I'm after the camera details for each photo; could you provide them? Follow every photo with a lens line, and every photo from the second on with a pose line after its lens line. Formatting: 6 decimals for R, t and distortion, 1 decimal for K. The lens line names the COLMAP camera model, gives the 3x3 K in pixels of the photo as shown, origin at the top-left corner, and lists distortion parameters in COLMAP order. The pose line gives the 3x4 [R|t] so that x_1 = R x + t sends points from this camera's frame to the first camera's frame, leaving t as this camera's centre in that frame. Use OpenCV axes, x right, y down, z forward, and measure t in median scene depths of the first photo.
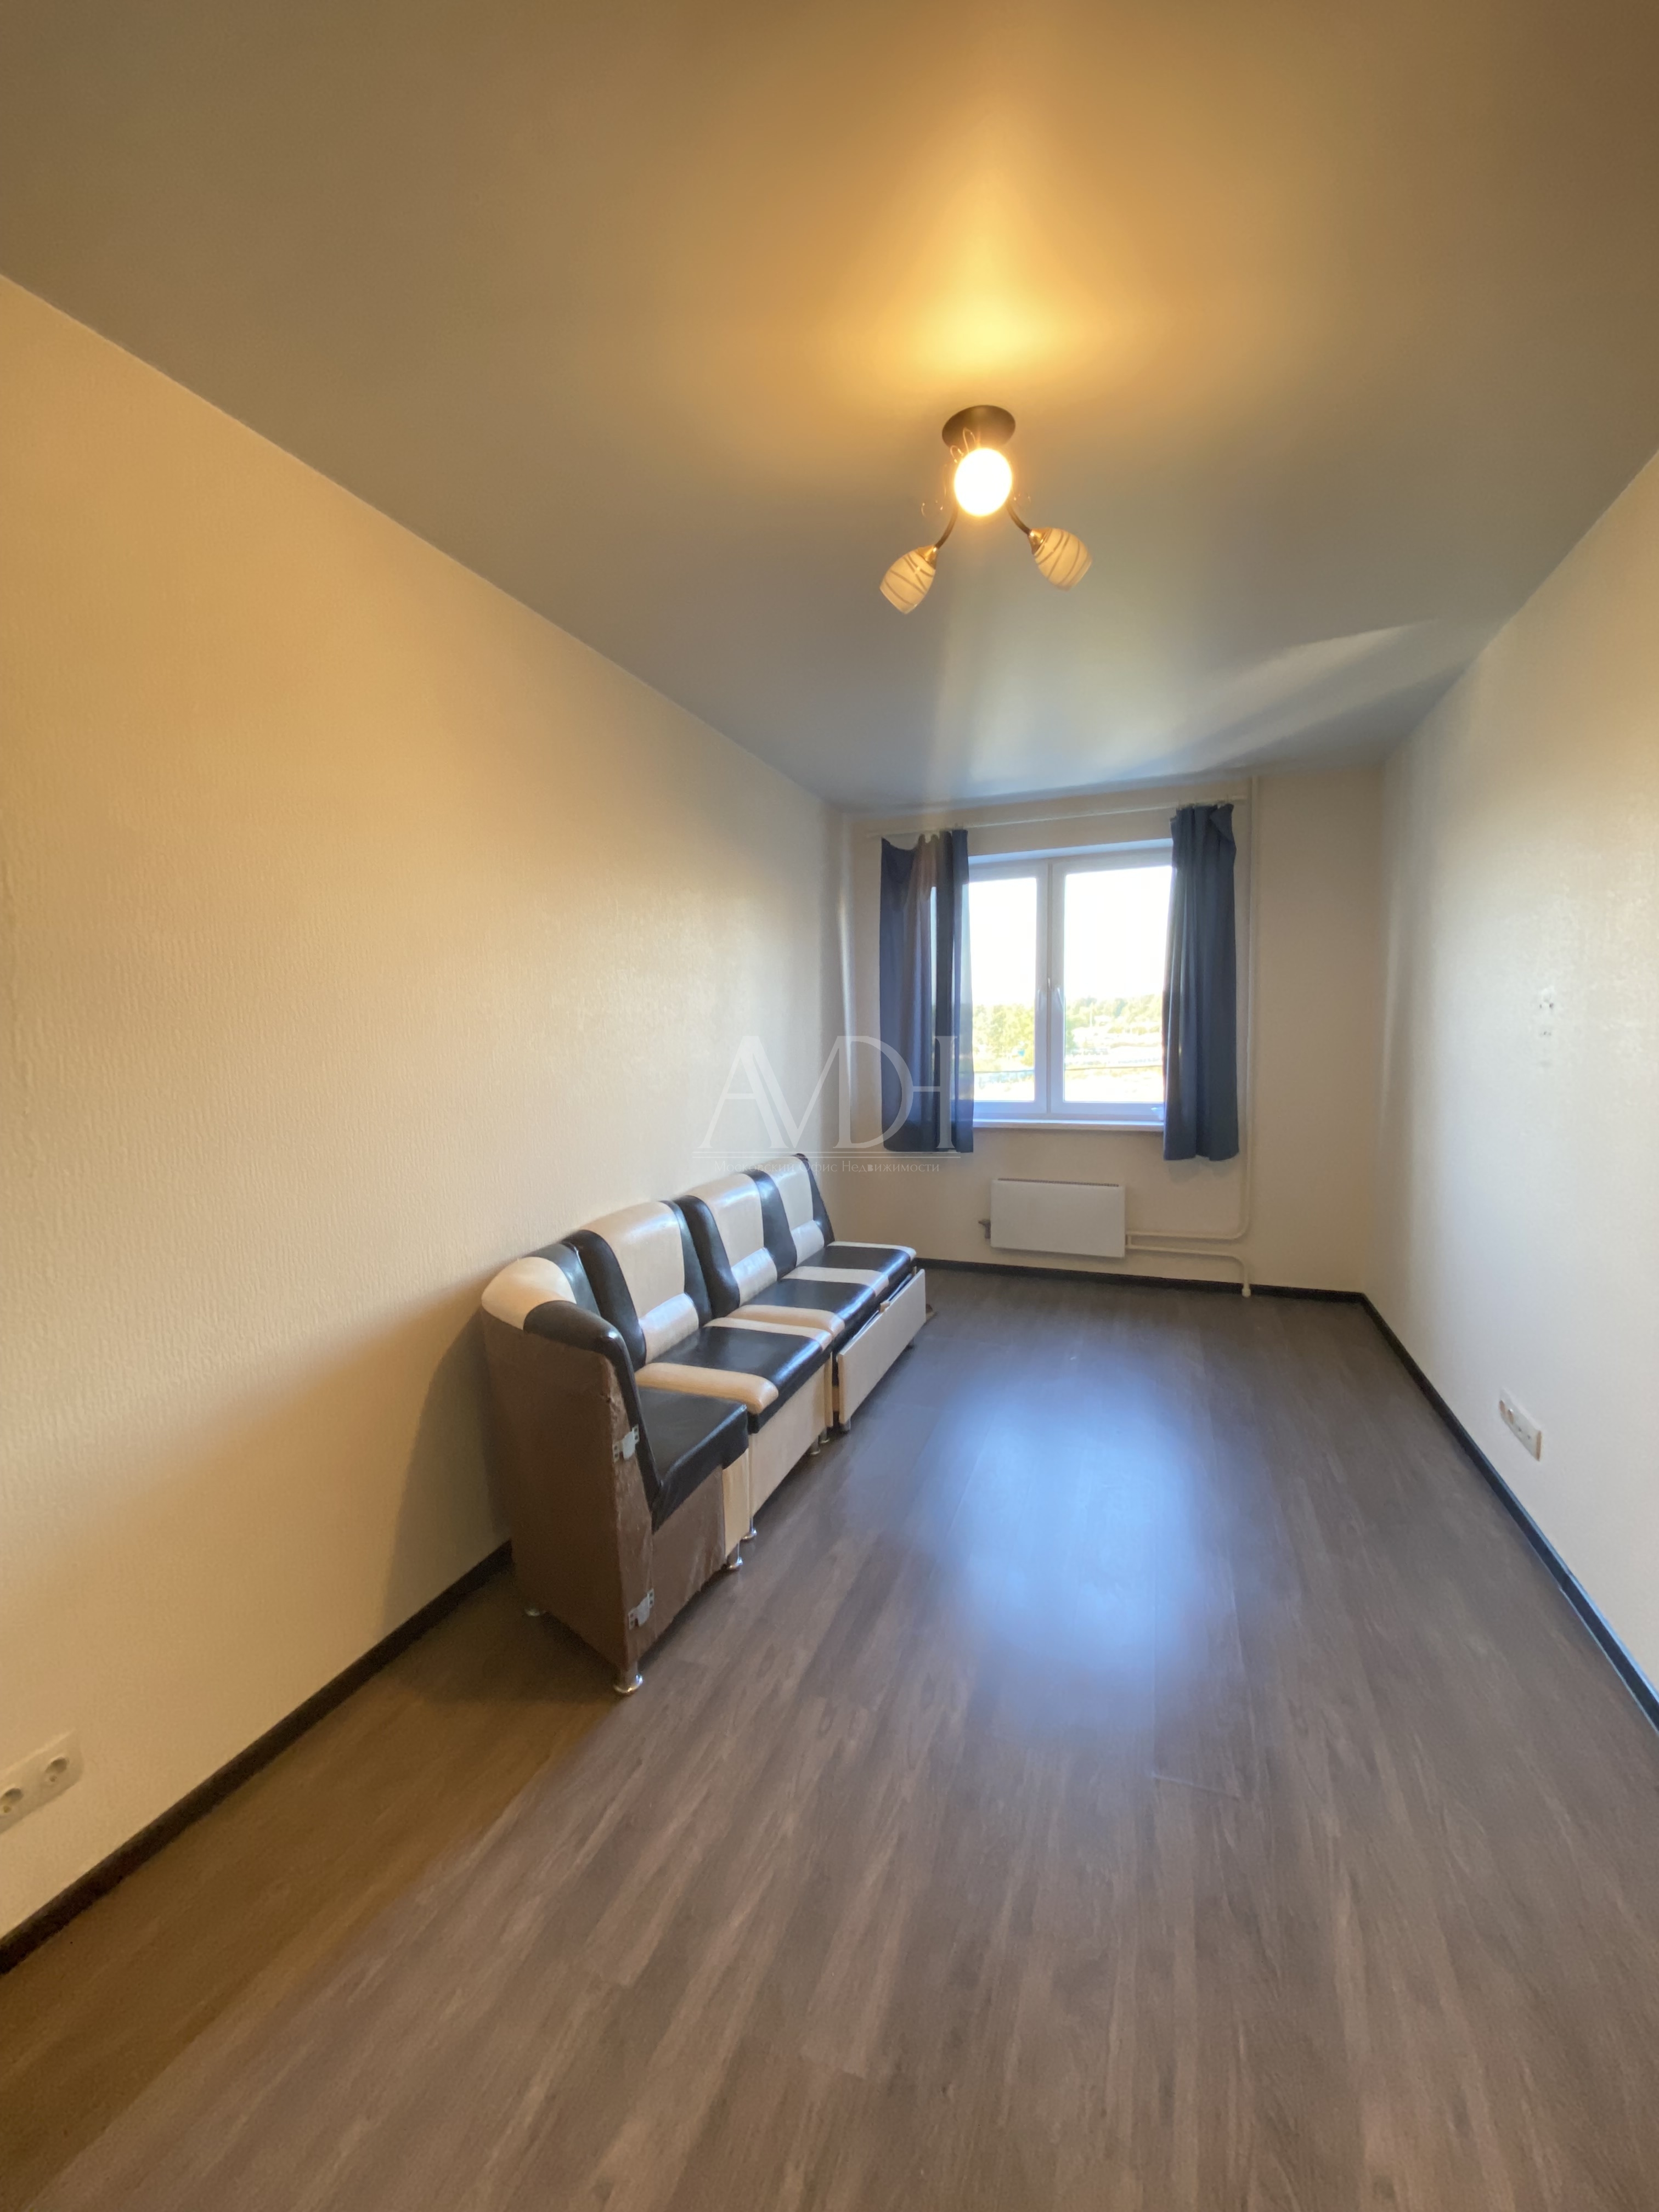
lens RADIAL K [[905.1, 0, 838.5], [0, 905.1, 1109.5], [0, 0, 1]] dist [-0.001339, -0.011466]
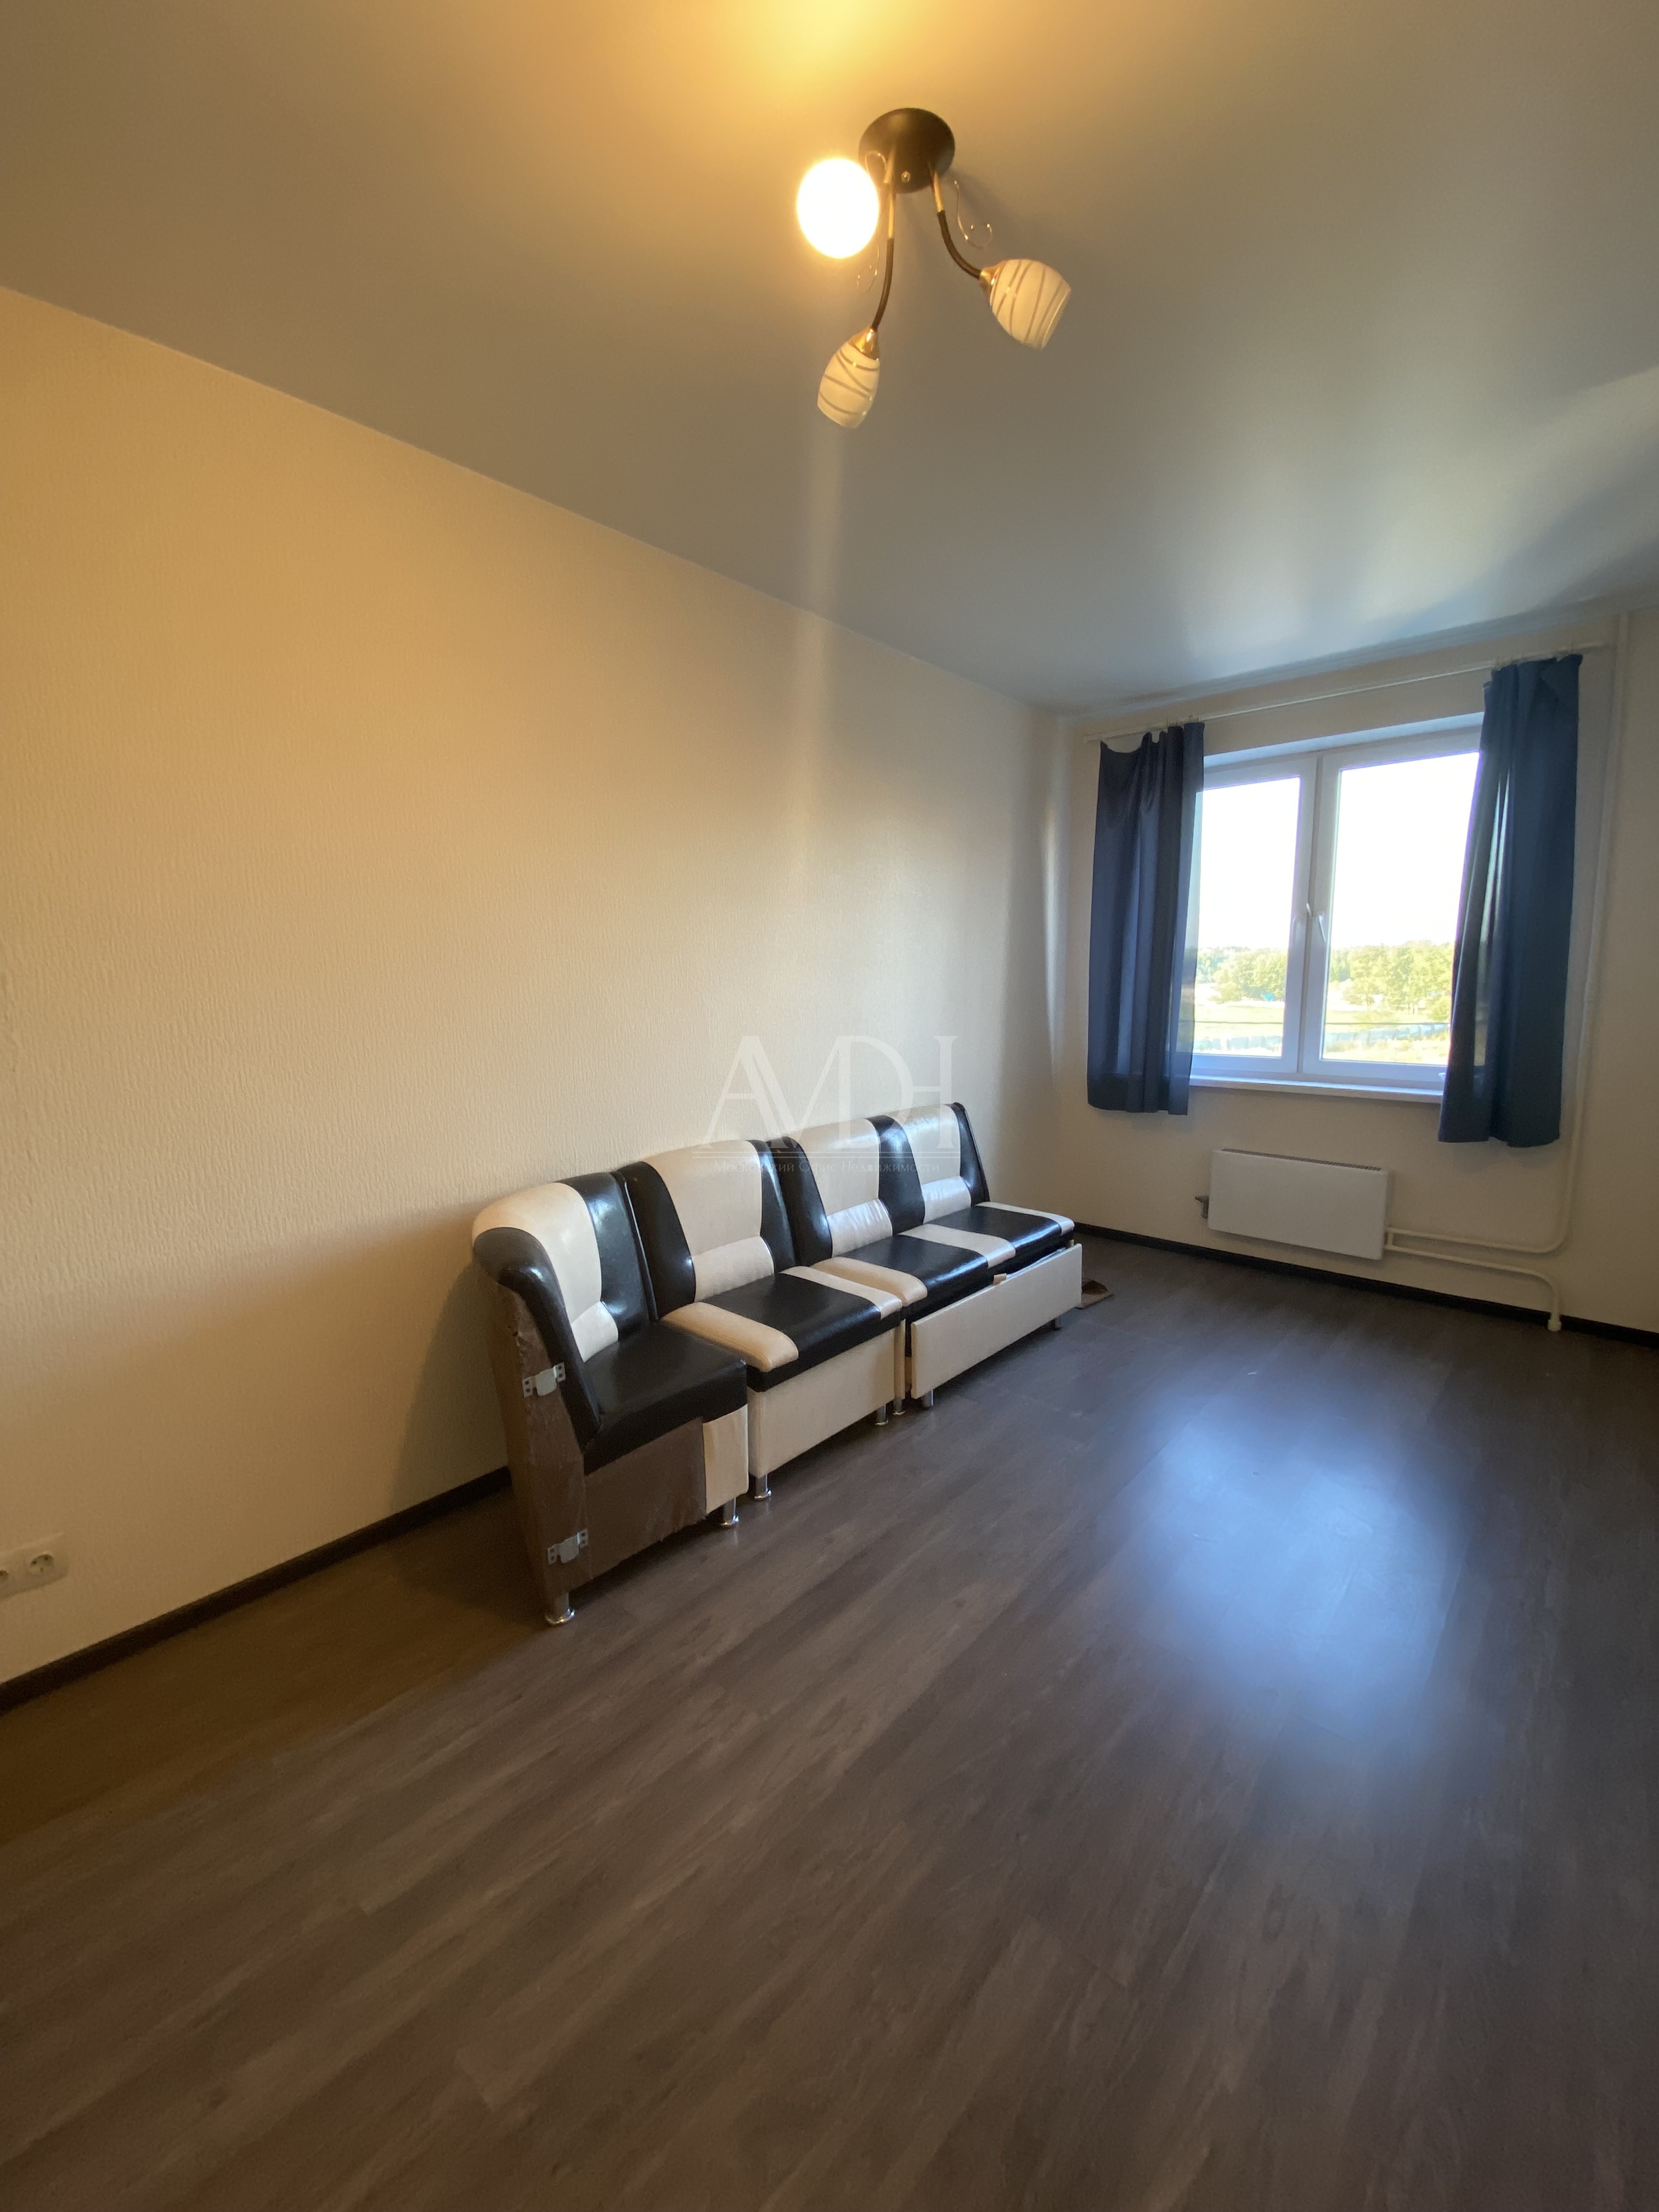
lens RADIAL K [[914.5, 0, 813.1], [0, 914.5, 1110.7], [0, 0, 1]] dist [0.008098, -0.015041]
pose [[0.926454, 0.070739, -0.369701, 0.213067], [-0.046601, 0.996182, 0.073828, -0.004220], [0.373512, -0.051170, 0.926213, 0.115929]]
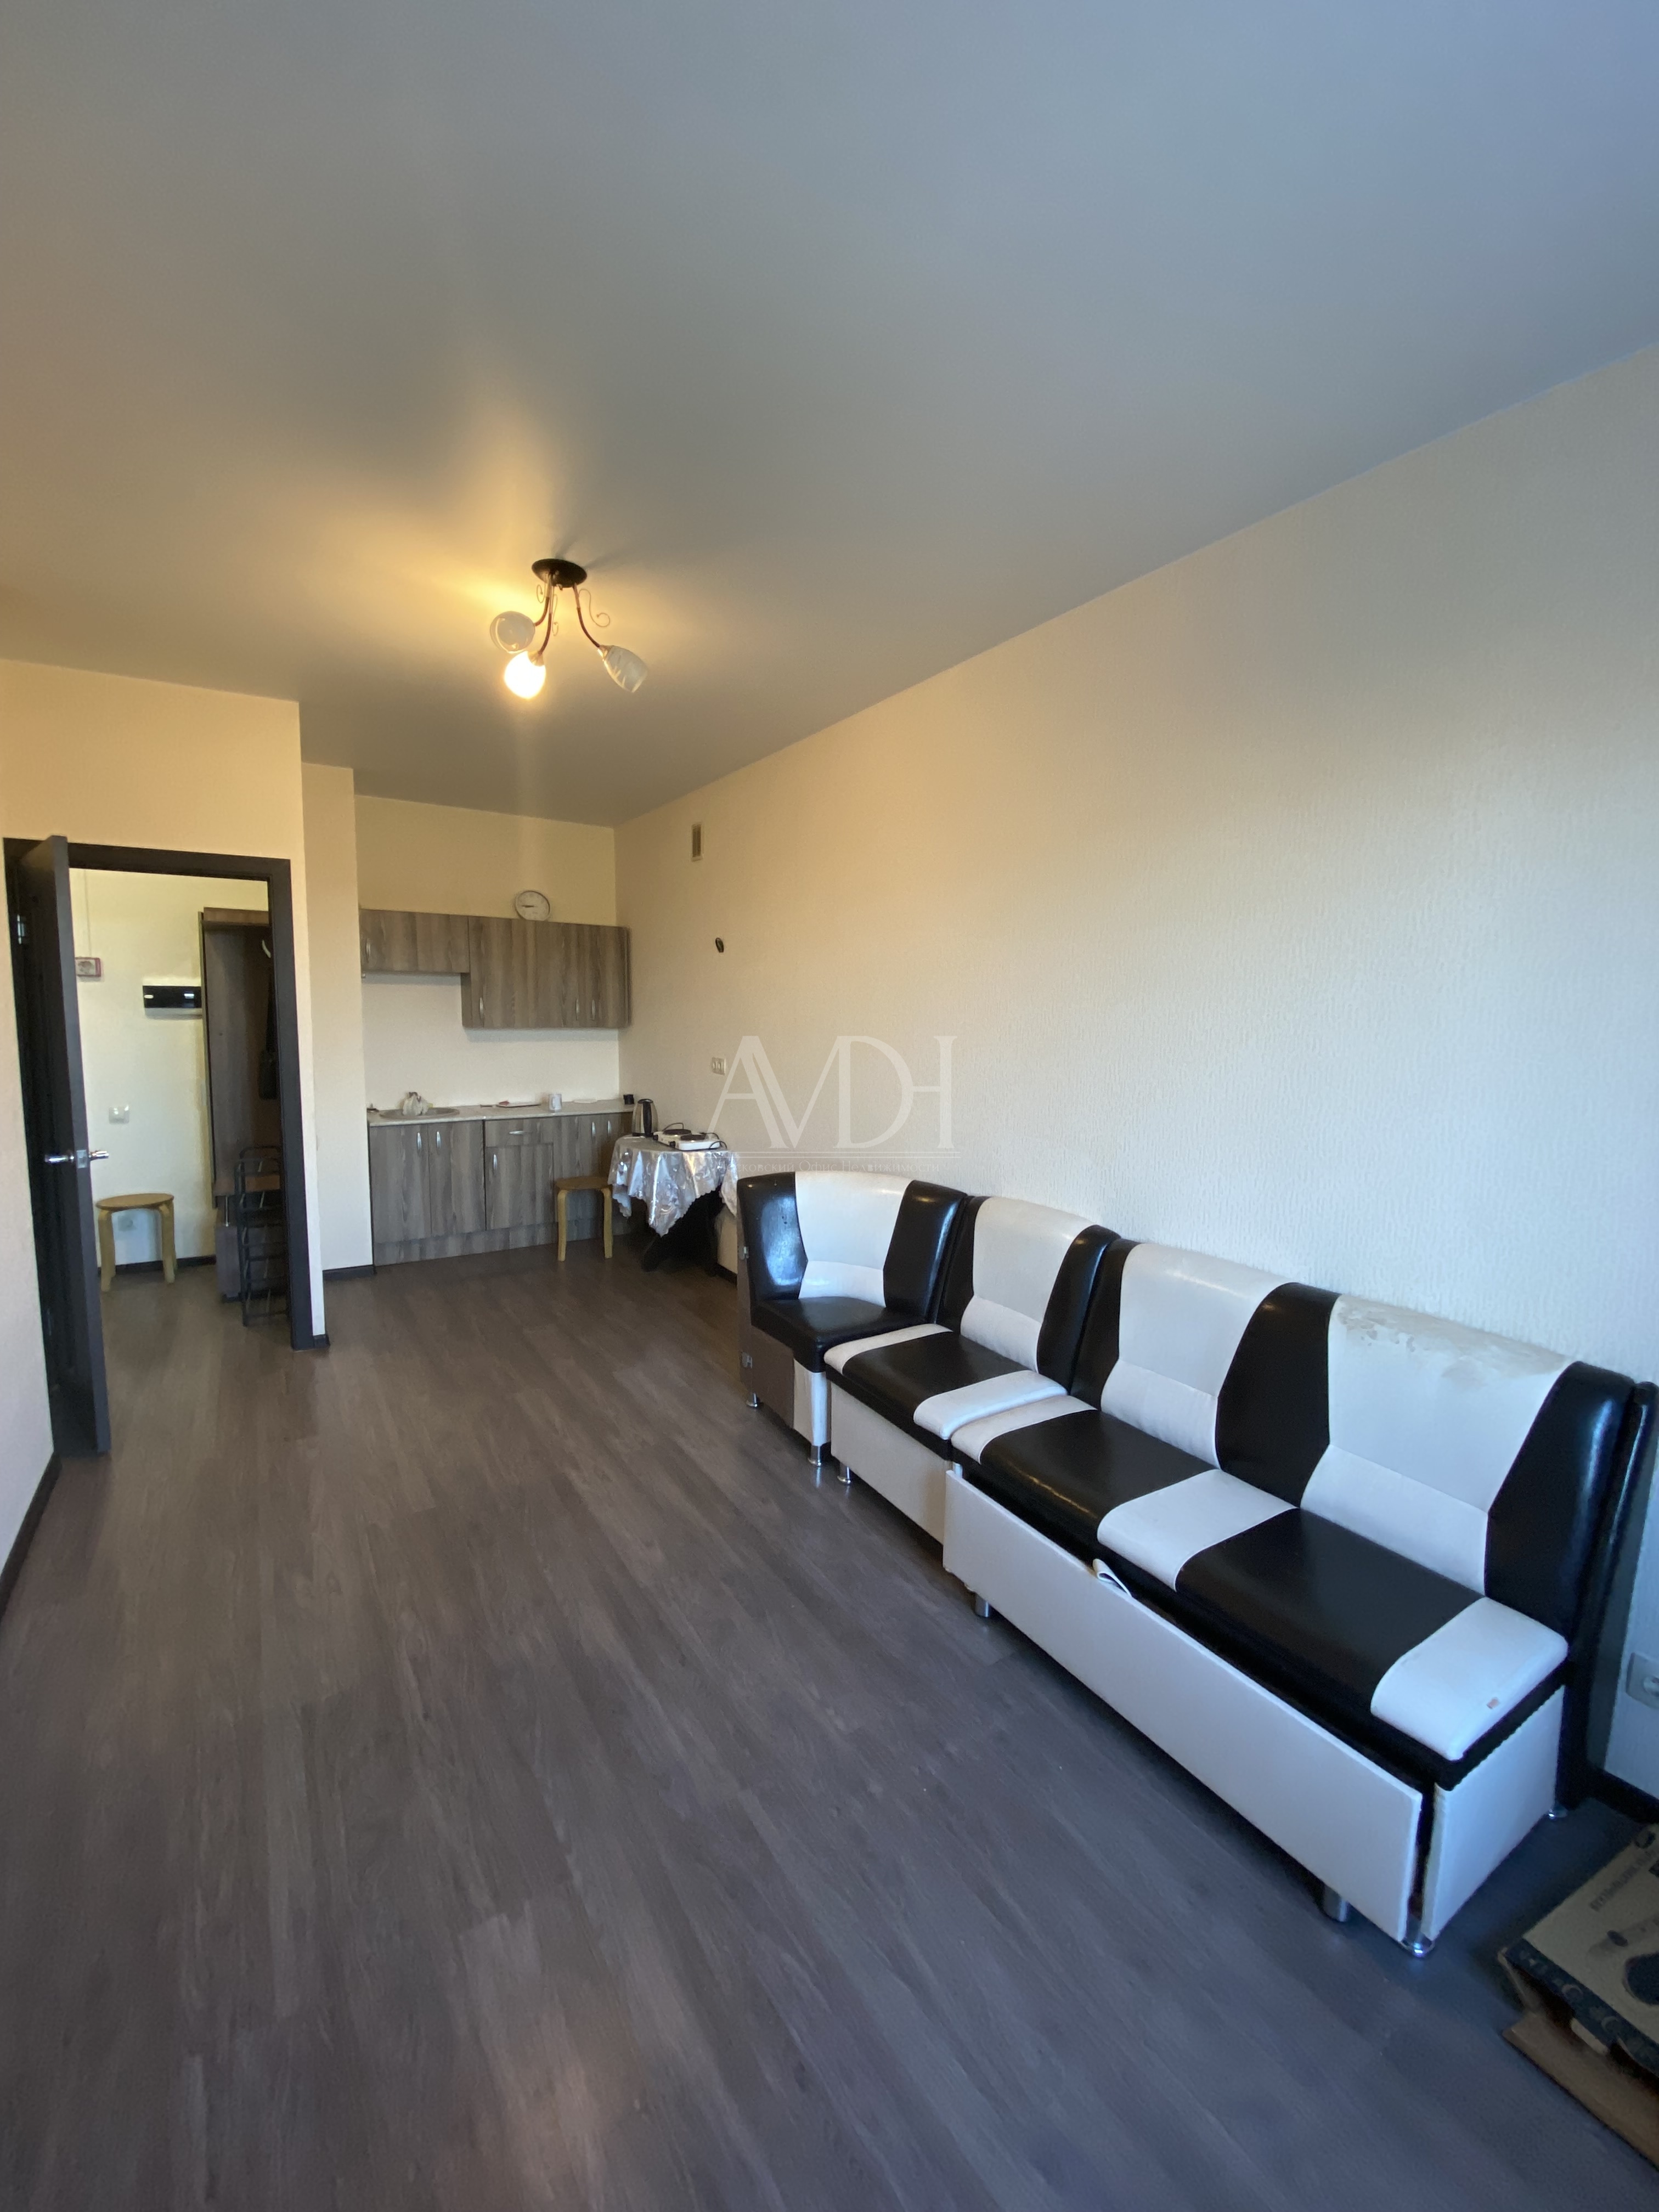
lens RADIAL K [[905.1, 0, 838.5], [0, 905.1, 1109.5], [0, 0, 1]] dist [-0.001339, -0.011466]
pose [[-0.608177, 0.106760, -0.786589, 0.538578], [-0.075505, 0.978642, 0.191205, -0.128195], [0.790202, 0.175678, -0.587127, 1.170676]]
